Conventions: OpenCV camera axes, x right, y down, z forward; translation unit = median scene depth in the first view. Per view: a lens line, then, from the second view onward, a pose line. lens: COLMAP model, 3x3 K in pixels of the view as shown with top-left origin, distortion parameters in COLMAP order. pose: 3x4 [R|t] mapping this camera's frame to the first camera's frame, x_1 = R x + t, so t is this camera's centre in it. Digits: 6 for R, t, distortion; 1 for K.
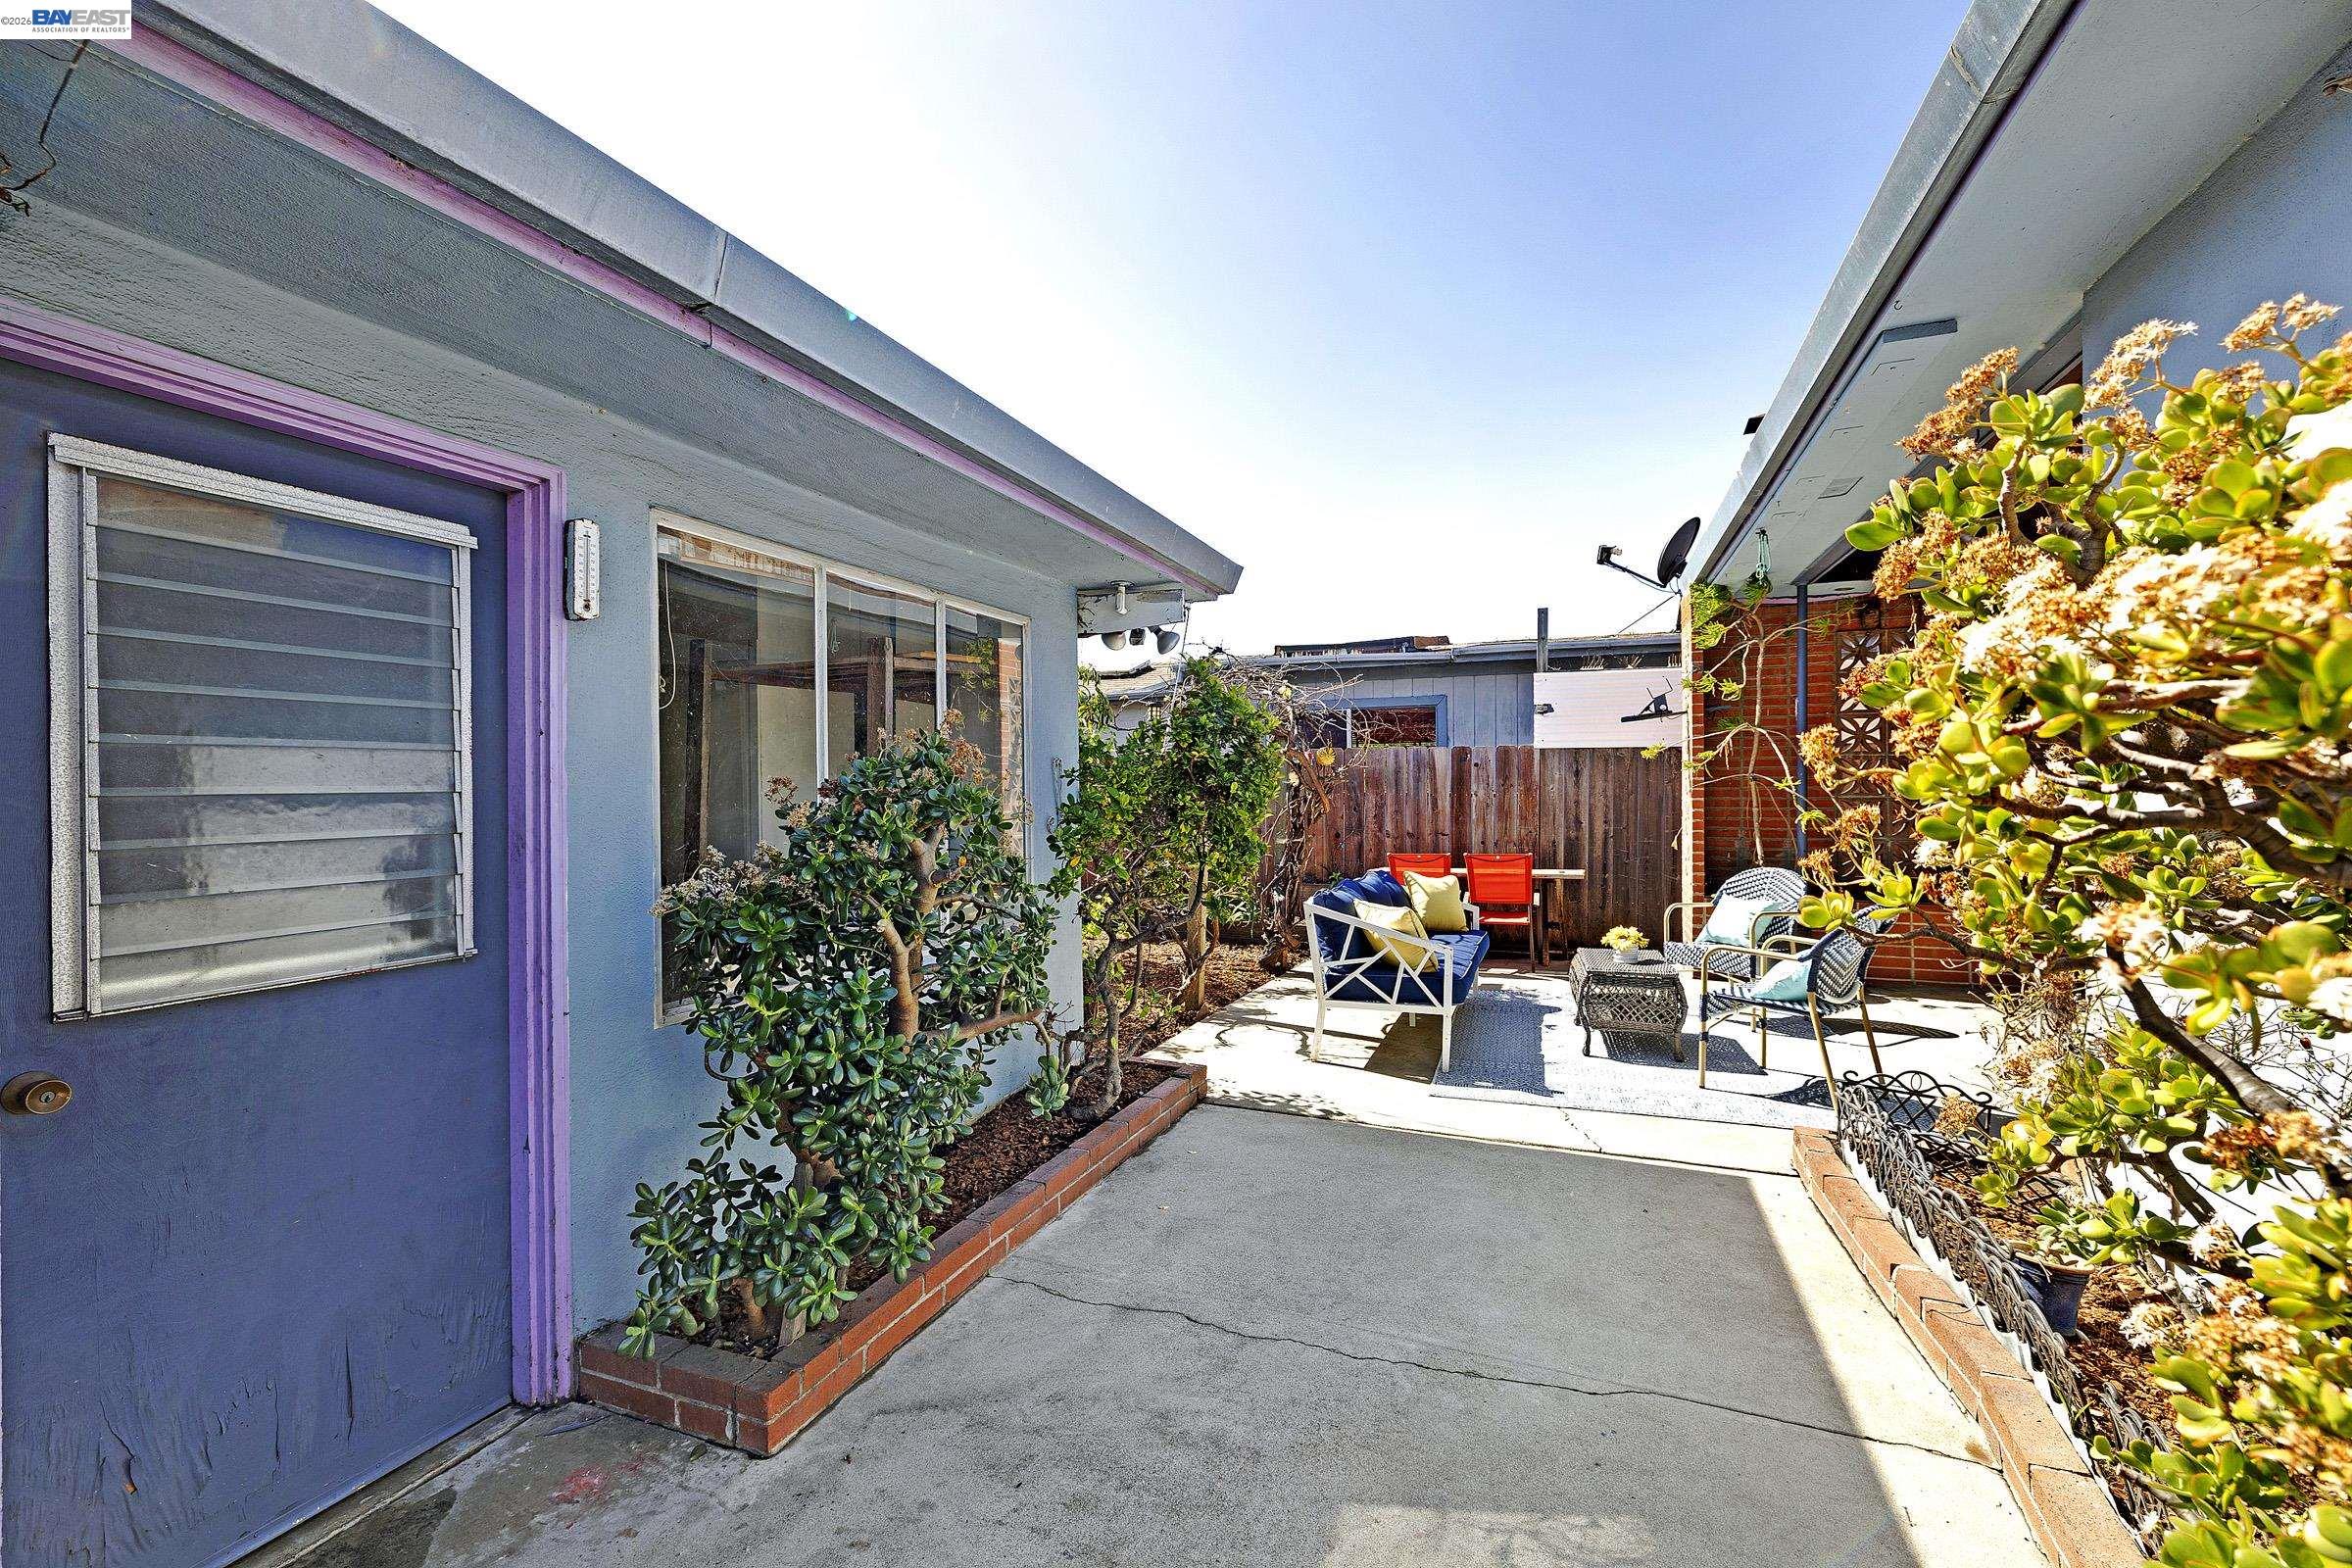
lens RADIAL K [[988.6, 0, 1177.8], [0, 988.6, 781.1], [0, 0, 1]] dist [-0.002820, -0.000356]
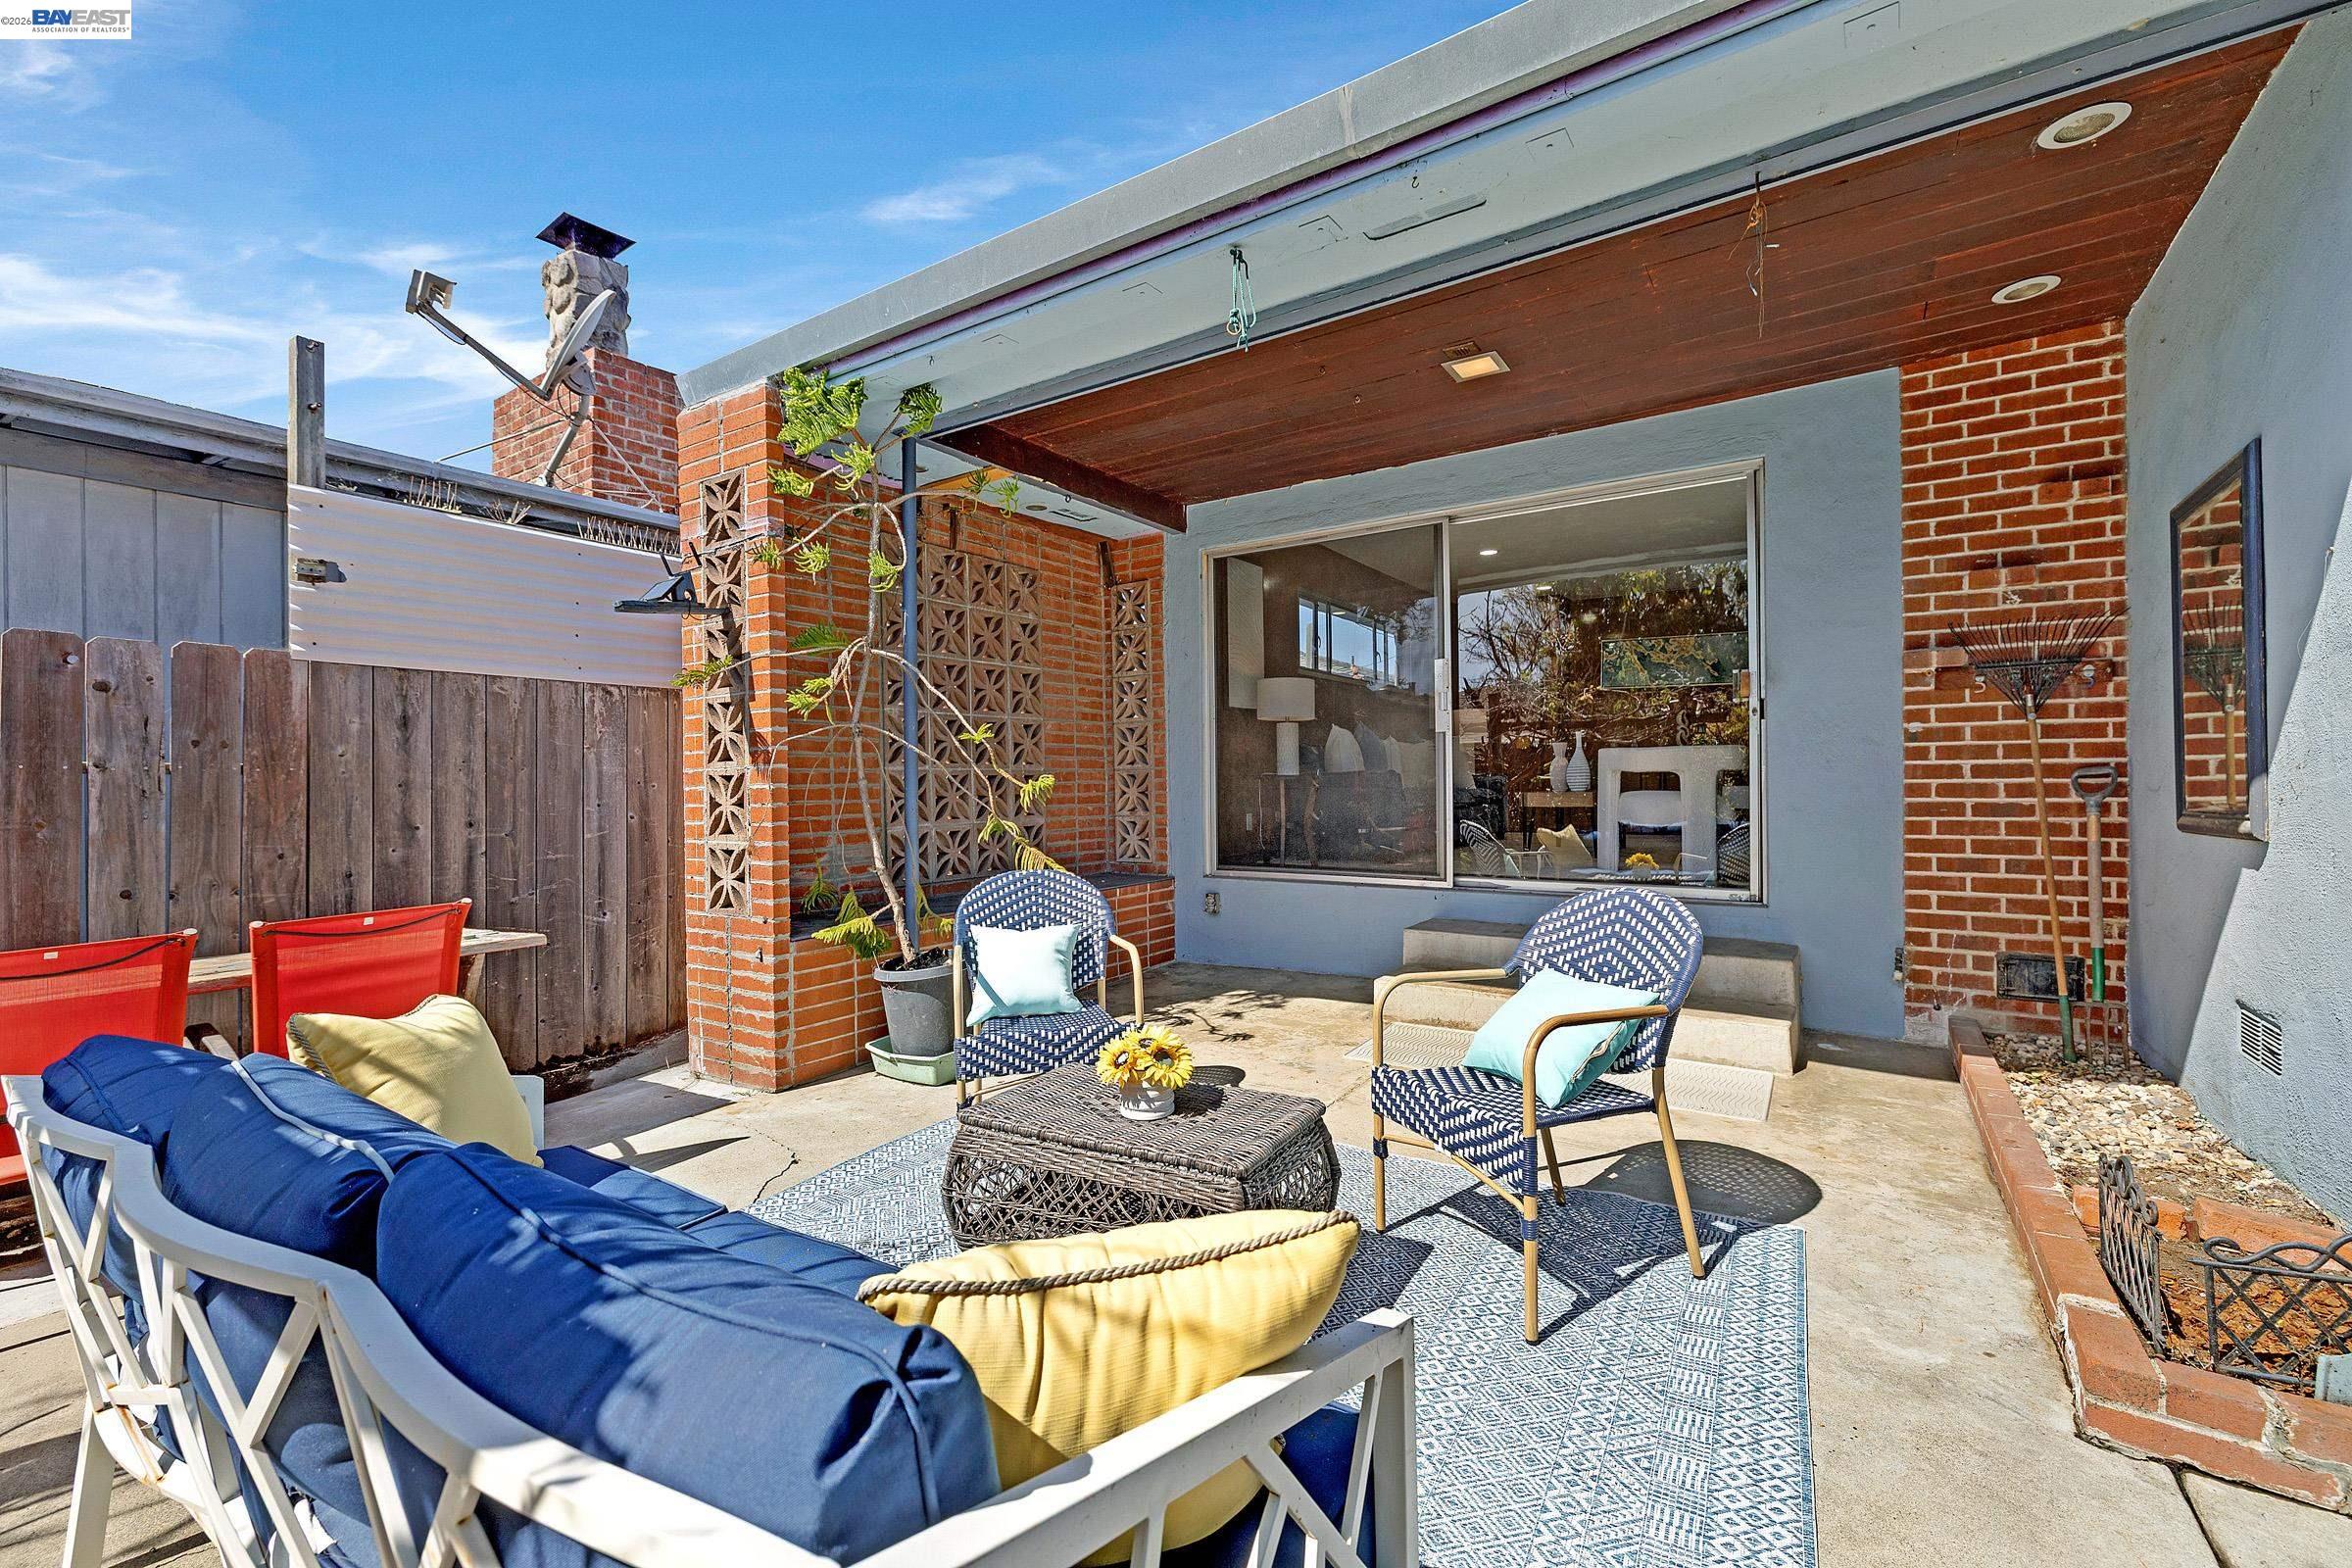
lens RADIAL K [[988.6, 0, 1178.1], [0, 988.6, 779.3], [0, 0, 1]] dist [-0.002820, -0.000356]
pose [[0.212904, 0.007162, 0.977047, 0.025710], [0.011213, 0.999889, -0.009772, 0.027123], [-0.977009, 0.013036, 0.212801, 0.537164]]
